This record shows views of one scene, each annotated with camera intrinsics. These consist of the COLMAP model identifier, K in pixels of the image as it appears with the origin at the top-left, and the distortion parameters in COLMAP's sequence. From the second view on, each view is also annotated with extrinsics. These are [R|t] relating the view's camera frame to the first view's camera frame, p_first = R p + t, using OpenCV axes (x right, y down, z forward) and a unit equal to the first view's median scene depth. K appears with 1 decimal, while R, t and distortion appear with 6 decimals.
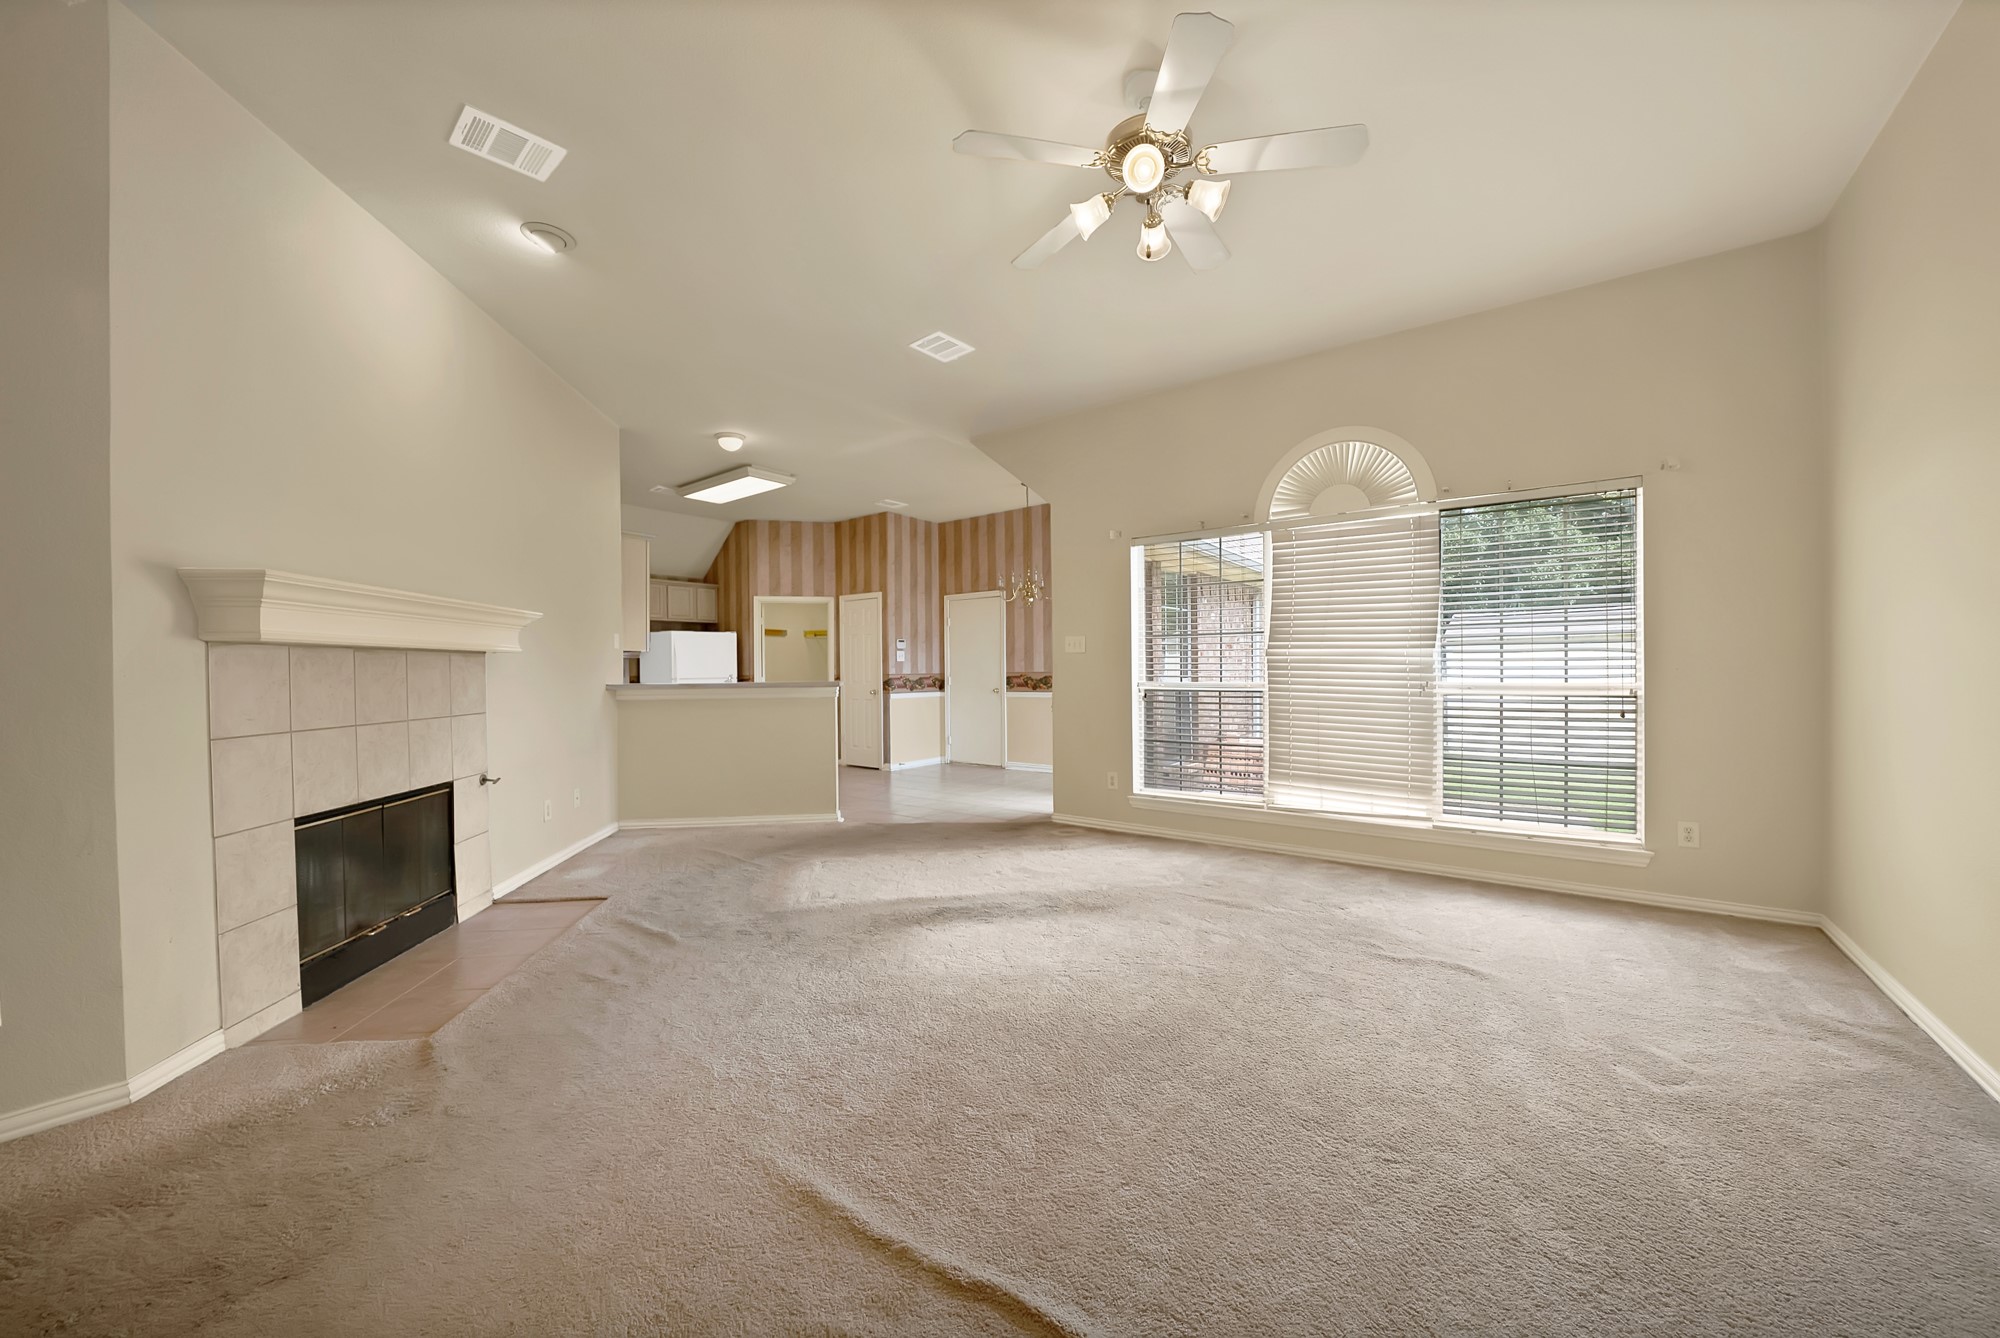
lens RADIAL K [[721.2, 0, 1004.0], [0, 721.2, 685.4], [0, 0, 1]] dist [-0.015386, -0.000146]
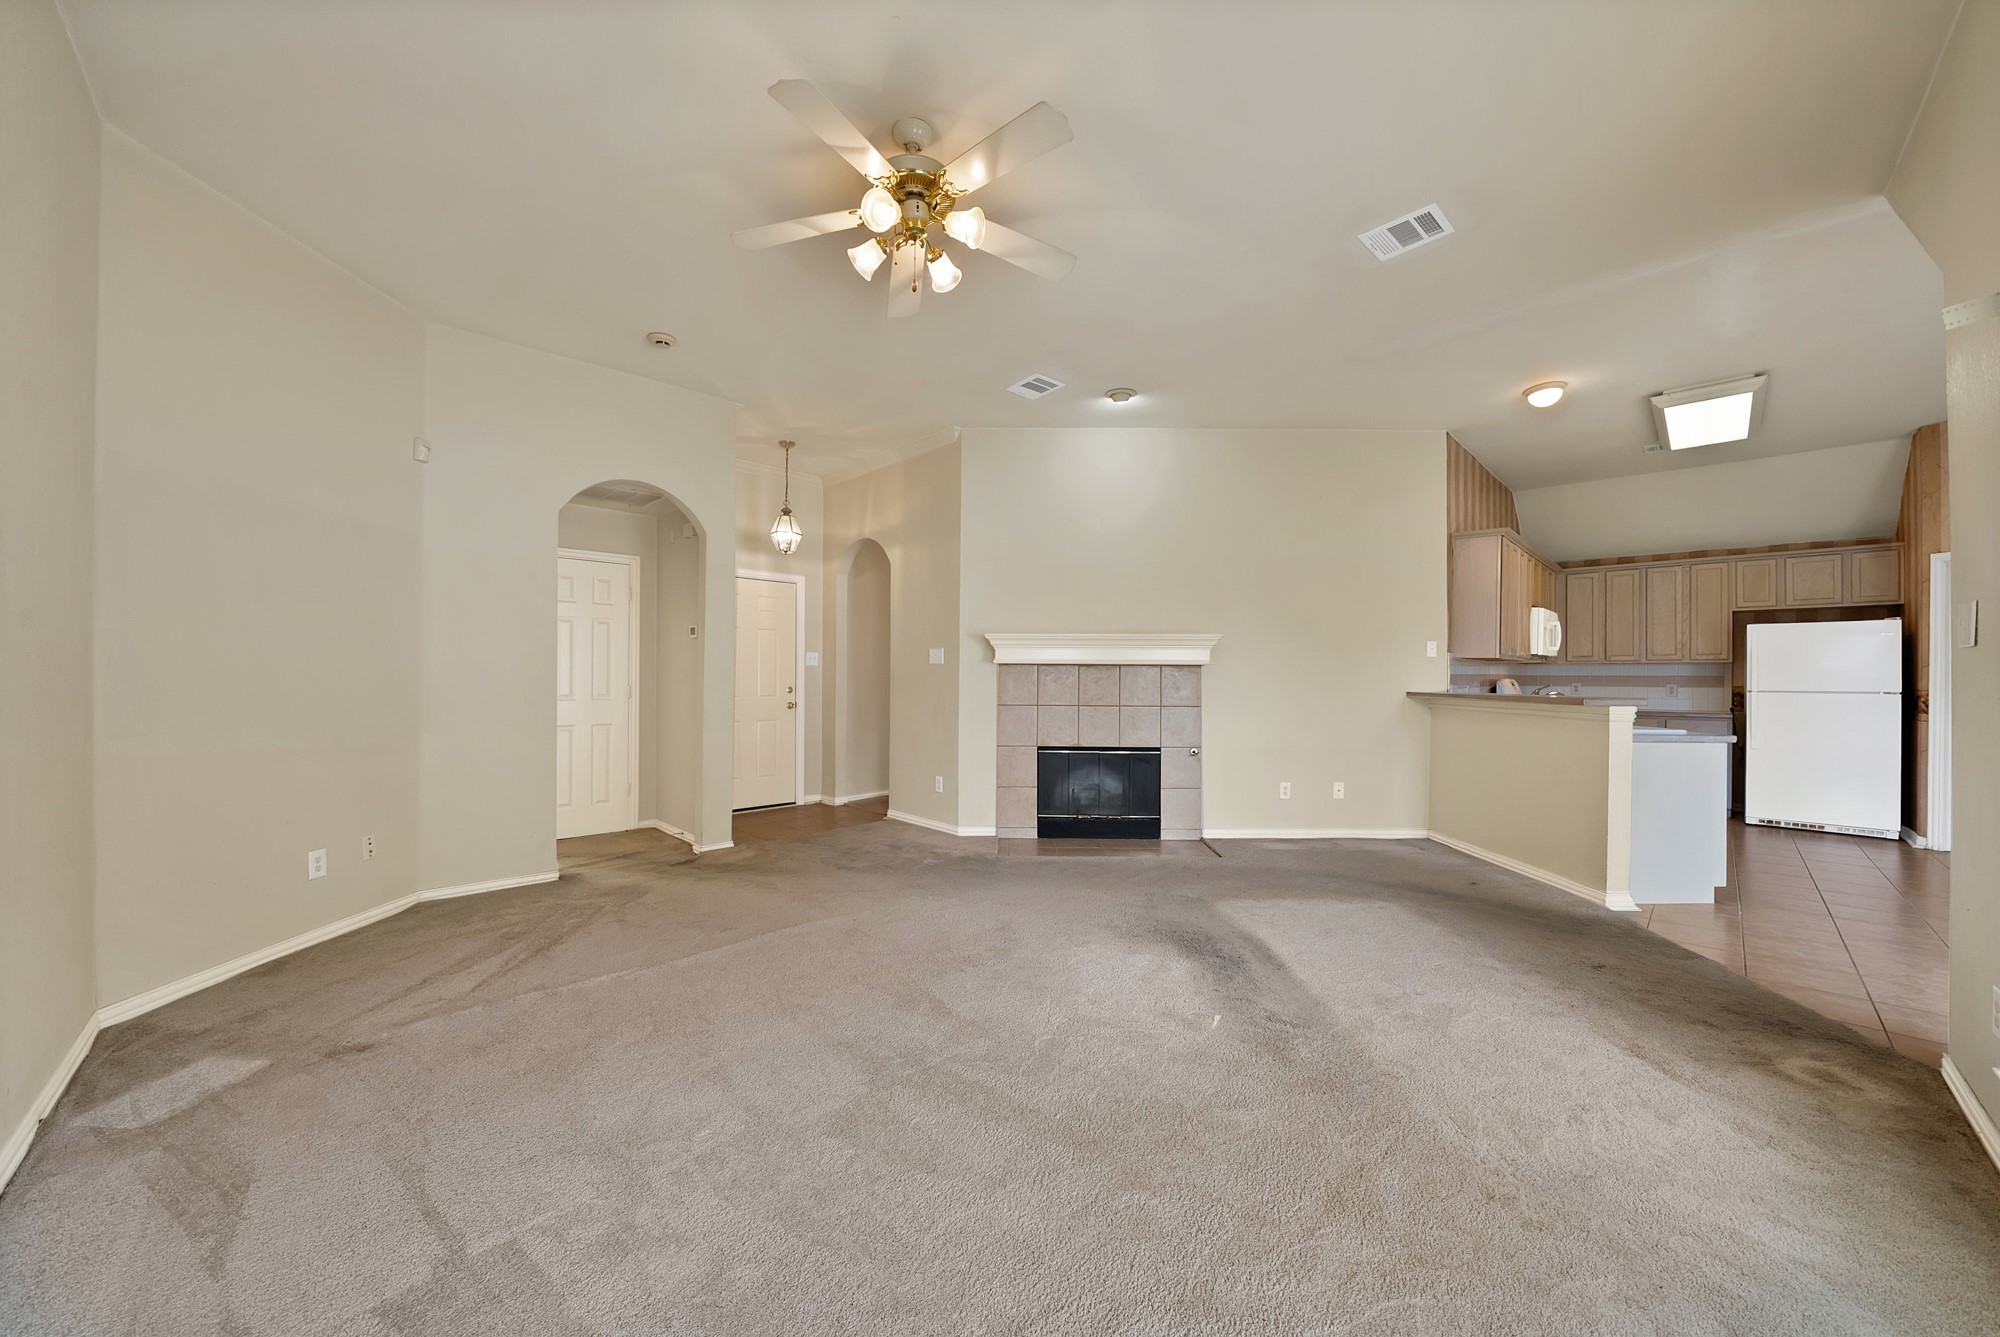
lens RADIAL K [[721.2, 0, 993.7], [0, 721.2, 672.3], [0, 0, 1]] dist [-0.015386, -0.000146]
pose [[-0.141300, 0.003597, -0.989960, 0.330568], [-0.025610, 0.999645, 0.007288, -0.013095], [0.989636, 0.026383, -0.141157, 0.336016]]
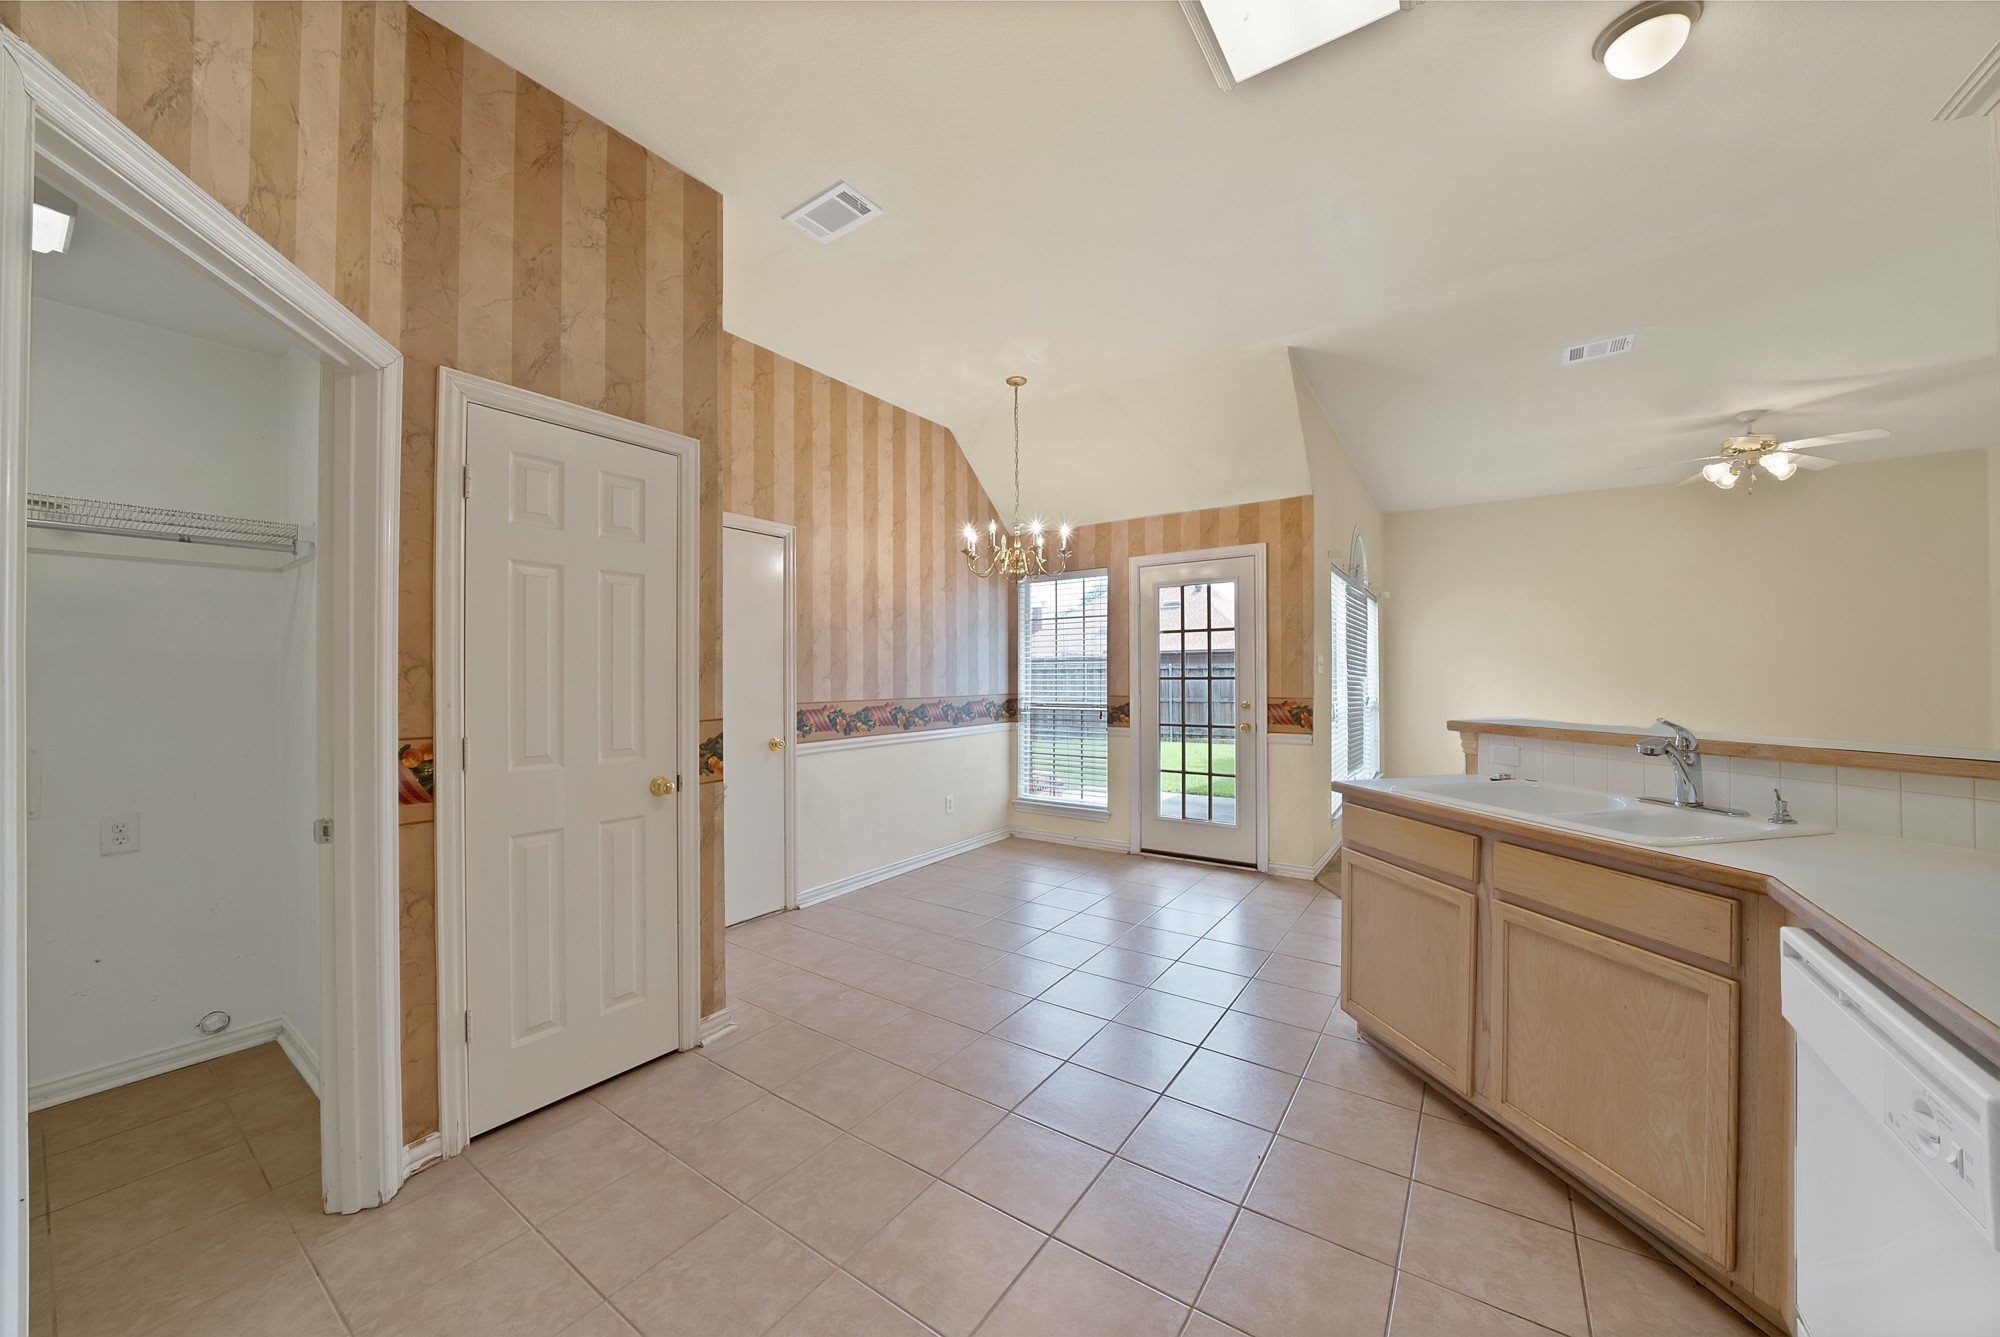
lens RADIAL K [[721.2, 0, 1007.3], [0, 721.2, 671.1], [0, 0, 1]] dist [-0.015386, -0.000146]
pose [[-0.067166, 0.020638, 0.997528, -0.465733], [0.025866, 0.999486, -0.018937, -0.025834], [-0.997406, 0.024531, -0.067665, 0.881755]]
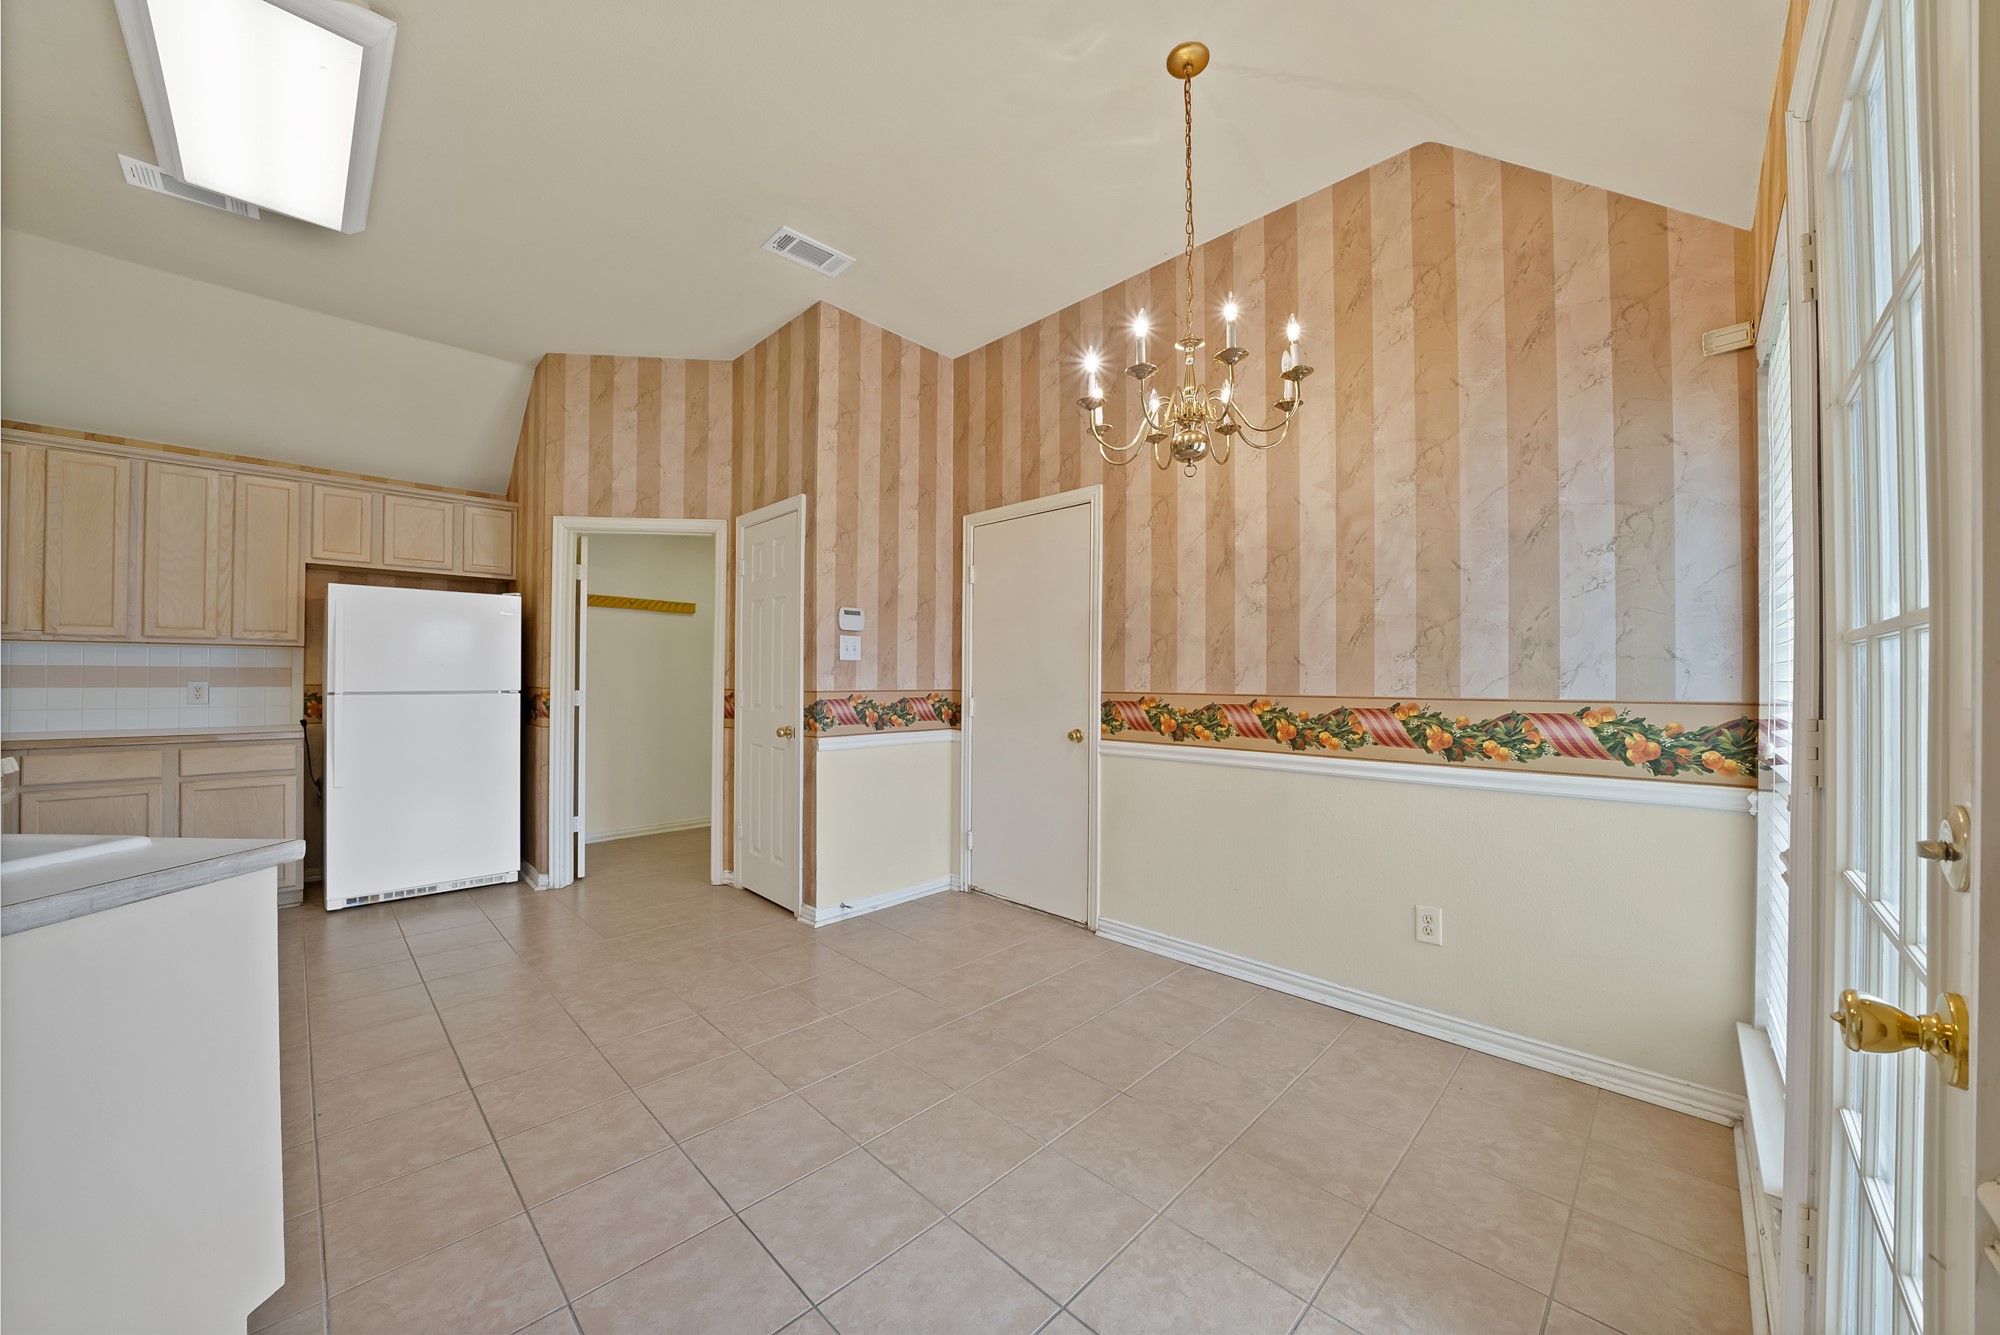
lens RADIAL K [[721.2, 0, 1001.2], [0, 721.2, 673.2], [0, 0, 1]] dist [-0.015386, -0.000146]
pose [[0.992567, 0.015035, -0.120770, -0.004479], [-0.018236, 0.999510, -0.025440, -0.016802], [0.120329, 0.027454, 0.992354, 0.590310]]
